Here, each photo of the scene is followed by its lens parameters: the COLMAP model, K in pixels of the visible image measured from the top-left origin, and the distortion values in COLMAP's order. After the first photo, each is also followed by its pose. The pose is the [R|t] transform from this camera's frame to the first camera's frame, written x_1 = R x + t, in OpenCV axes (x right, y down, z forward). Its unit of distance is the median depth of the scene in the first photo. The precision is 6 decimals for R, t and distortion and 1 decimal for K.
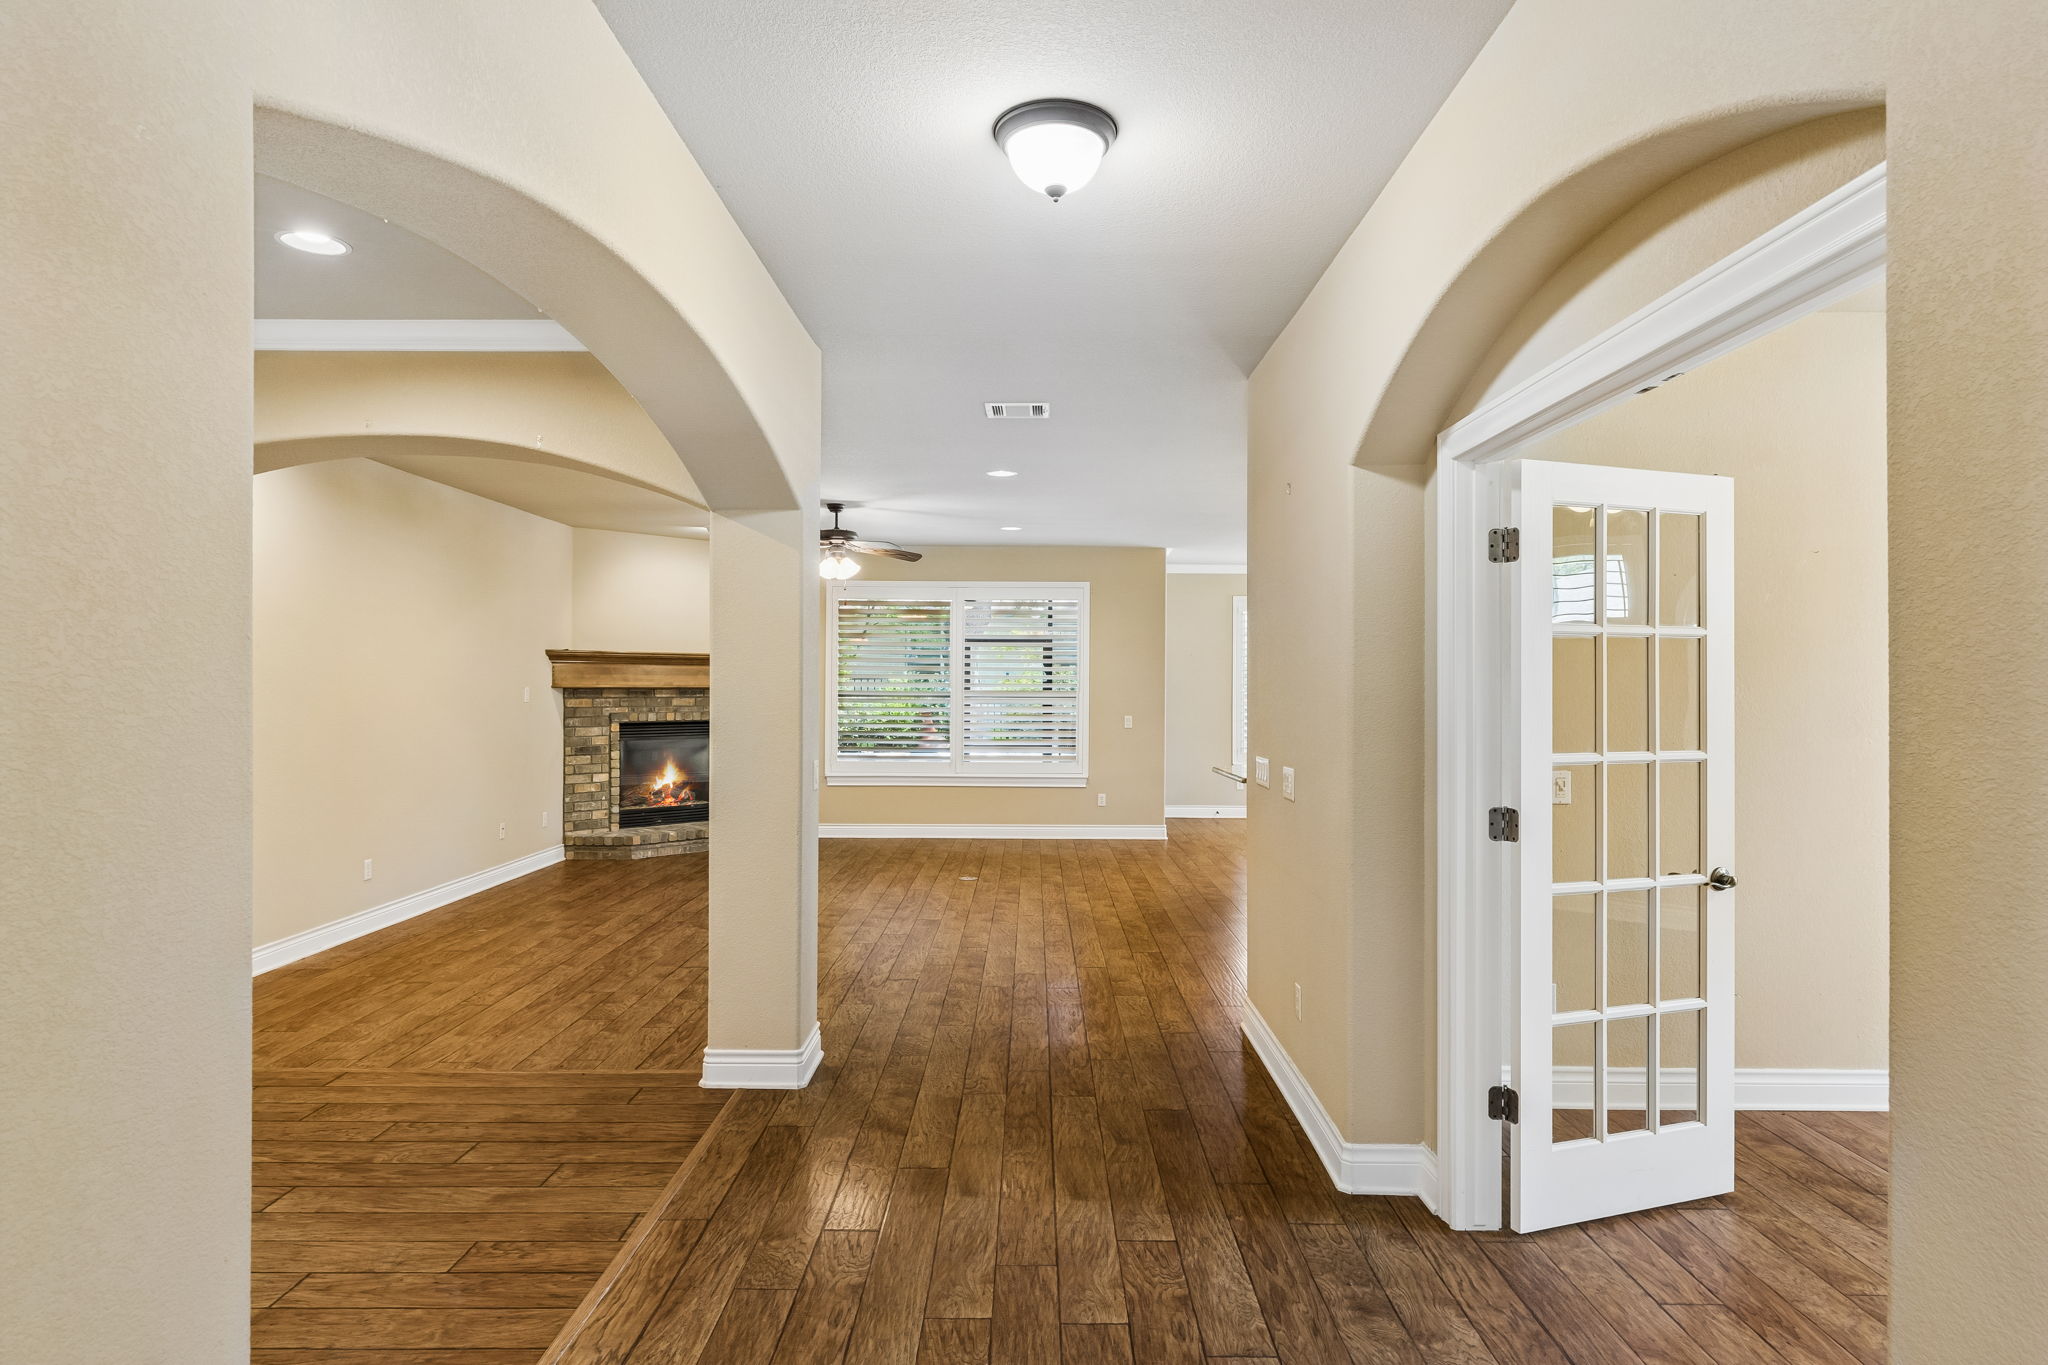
lens RADIAL K [[1038.4, 0, 1024.0], [0, 1038.4, 682.5], [0, 0, 1]] dist [0.001198, 0.000142]
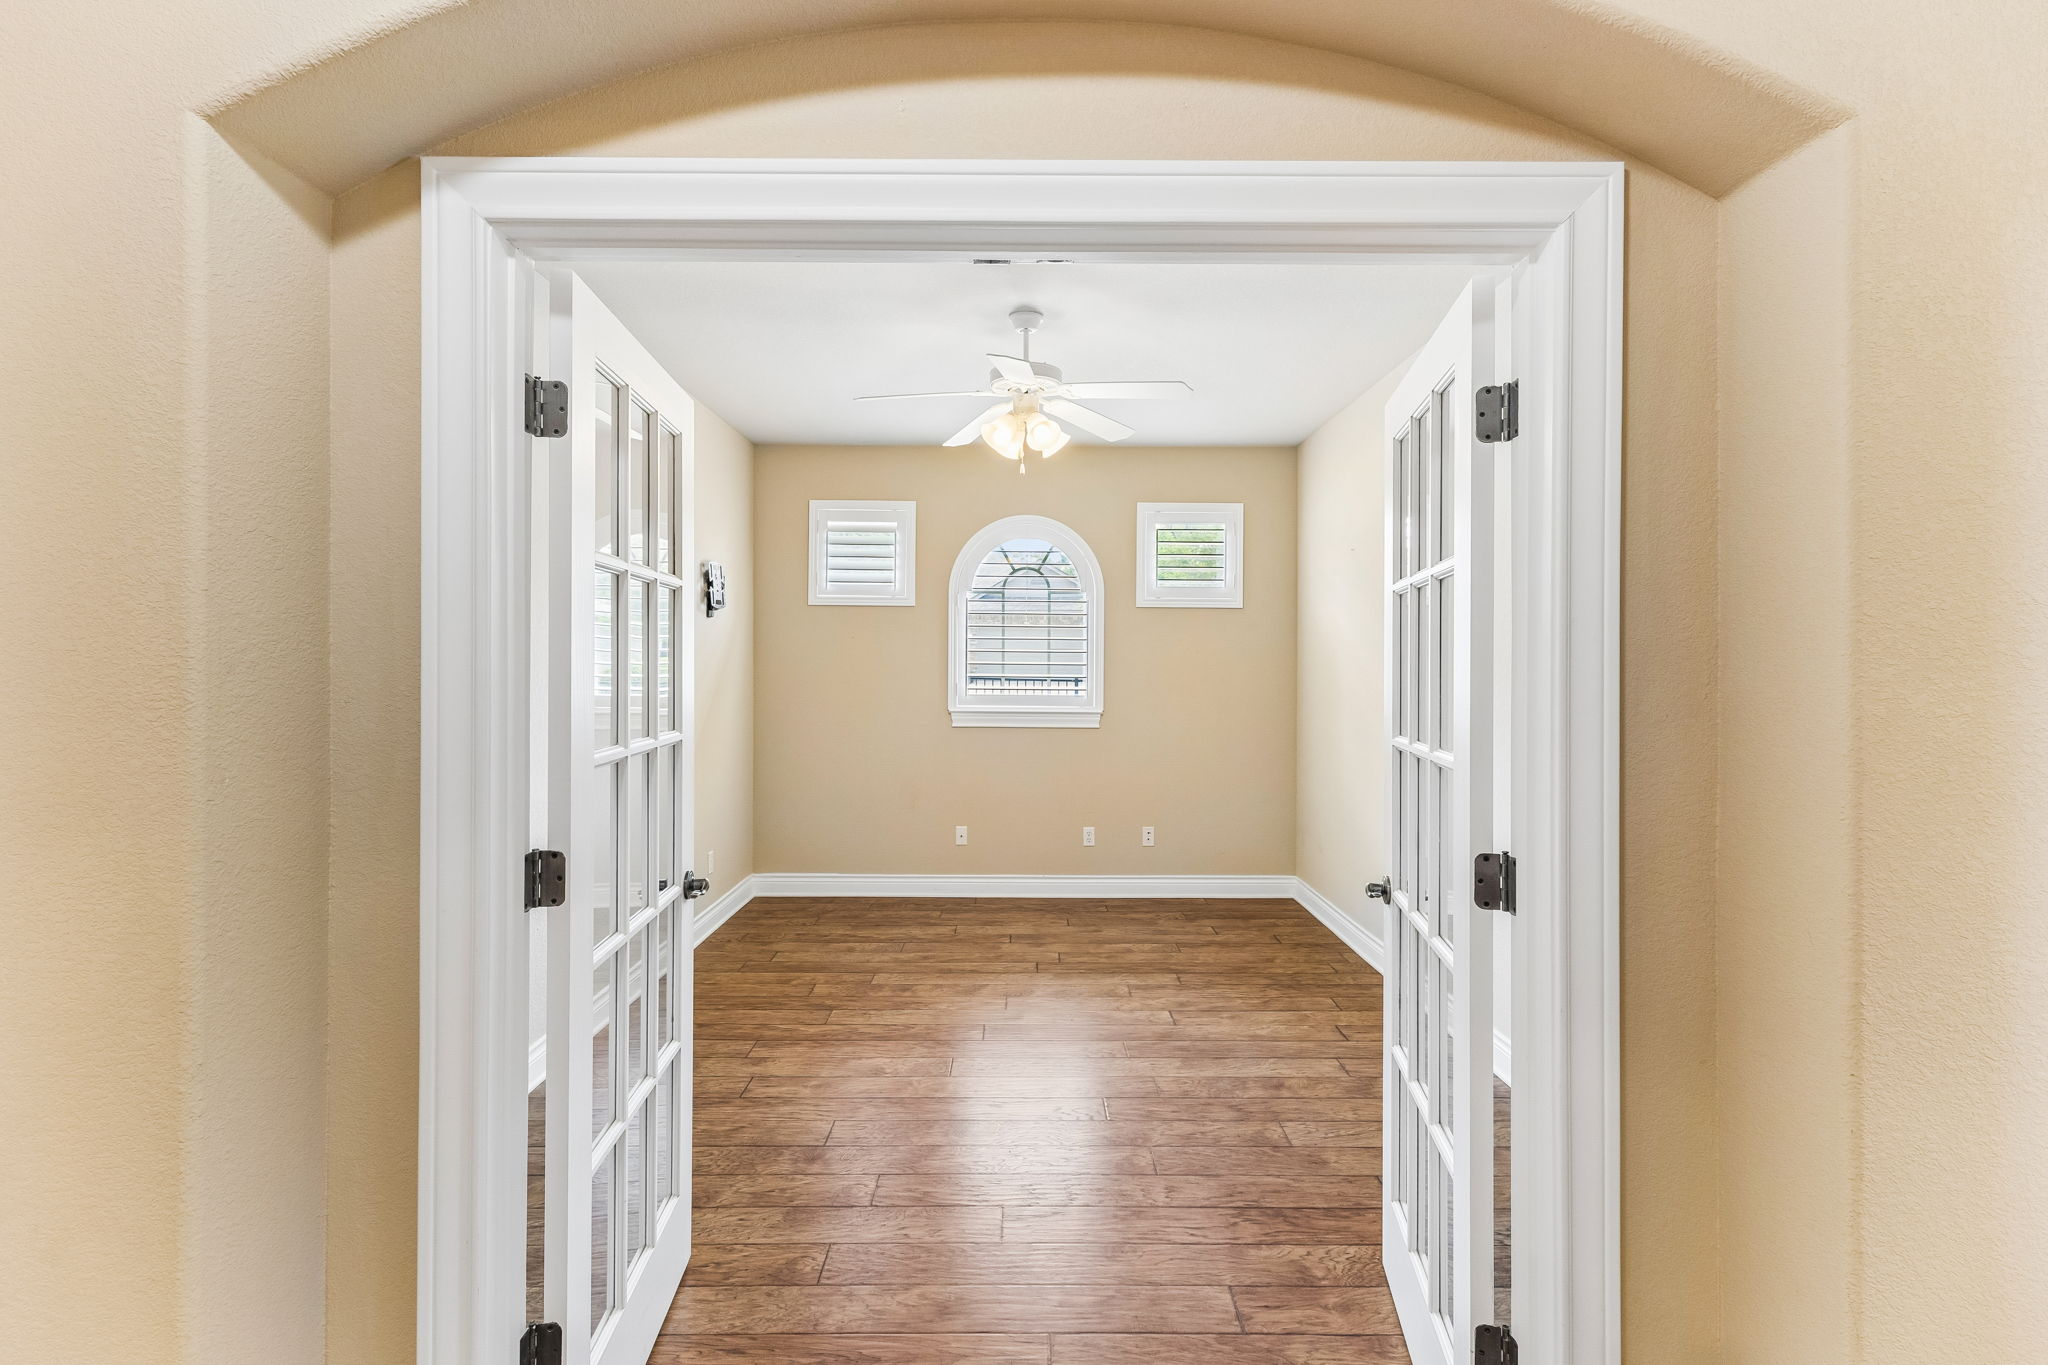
lens RADIAL K [[951.0, 0, 1029.6], [0, 951.0, 664.6], [0, 0, 1]] dist [0.000563, 0.000019]
pose [[0.000797, -0.003714, 0.999993, -0.083313], [-0.004049, 0.999985, 0.003717, 0.011208], [-0.999991, -0.004052, 0.000782, 0.747970]]
